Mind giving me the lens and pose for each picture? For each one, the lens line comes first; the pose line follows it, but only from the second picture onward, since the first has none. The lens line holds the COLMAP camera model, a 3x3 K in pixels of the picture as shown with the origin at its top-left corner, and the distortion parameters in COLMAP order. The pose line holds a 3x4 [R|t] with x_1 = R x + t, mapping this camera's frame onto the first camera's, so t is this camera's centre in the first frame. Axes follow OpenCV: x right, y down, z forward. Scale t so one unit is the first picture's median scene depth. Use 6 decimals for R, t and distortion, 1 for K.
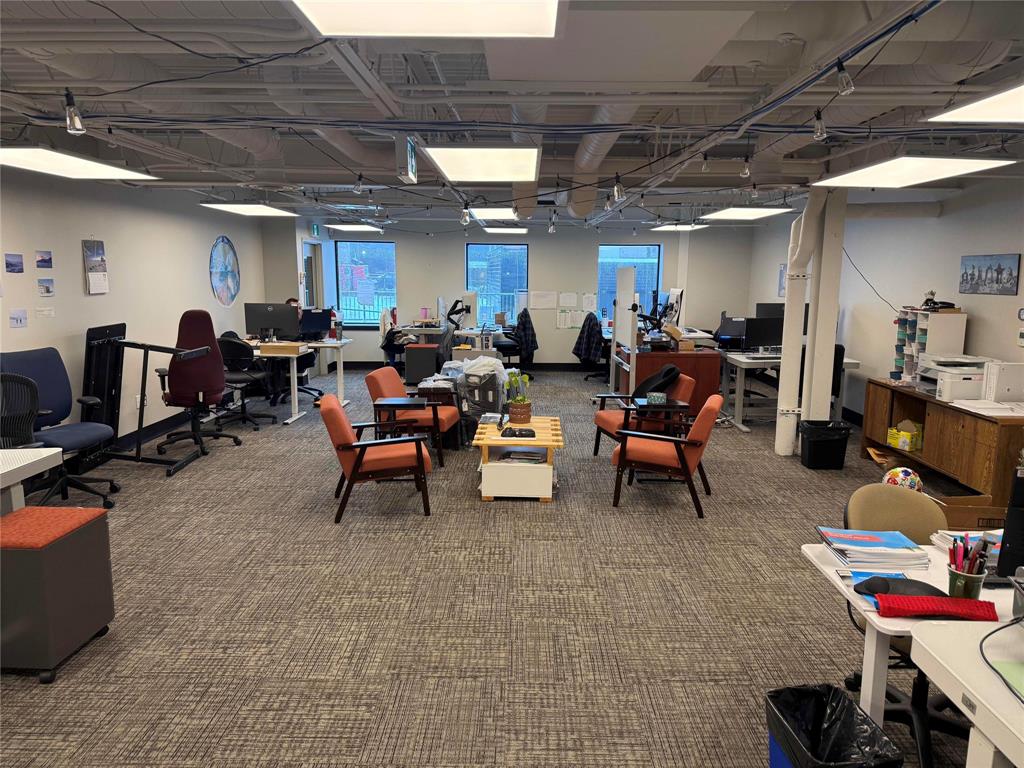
lens RADIAL K [[707.1, 0, 508.8], [0, 707.1, 401.2], [0, 0, 1]] dist [-0.001524, -0.002528]
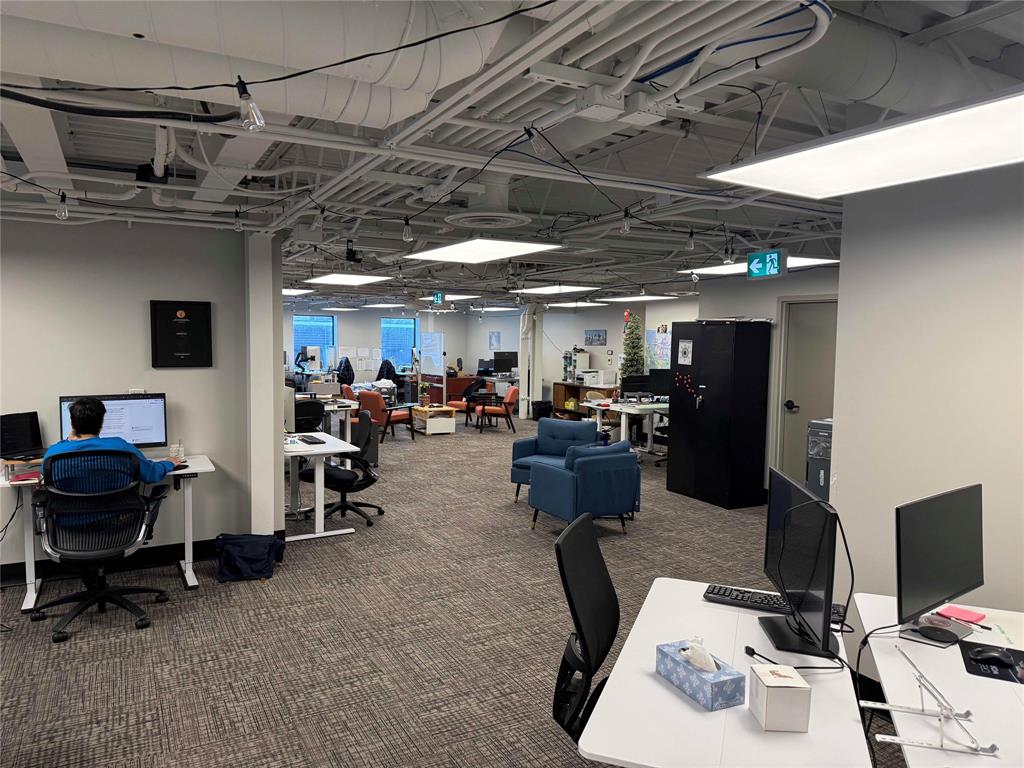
lens RADIAL K [[714.5, 0, 512.0], [0, 714.5, 384.0], [0, 0, 1]] dist [0.001385, -0.000667]
pose [[0.856778, -0.027995, 0.514924, -0.842722], [0.084981, 0.992538, -0.087439, 0.172268], [-0.508634, 0.118675, 0.852765, -0.954333]]
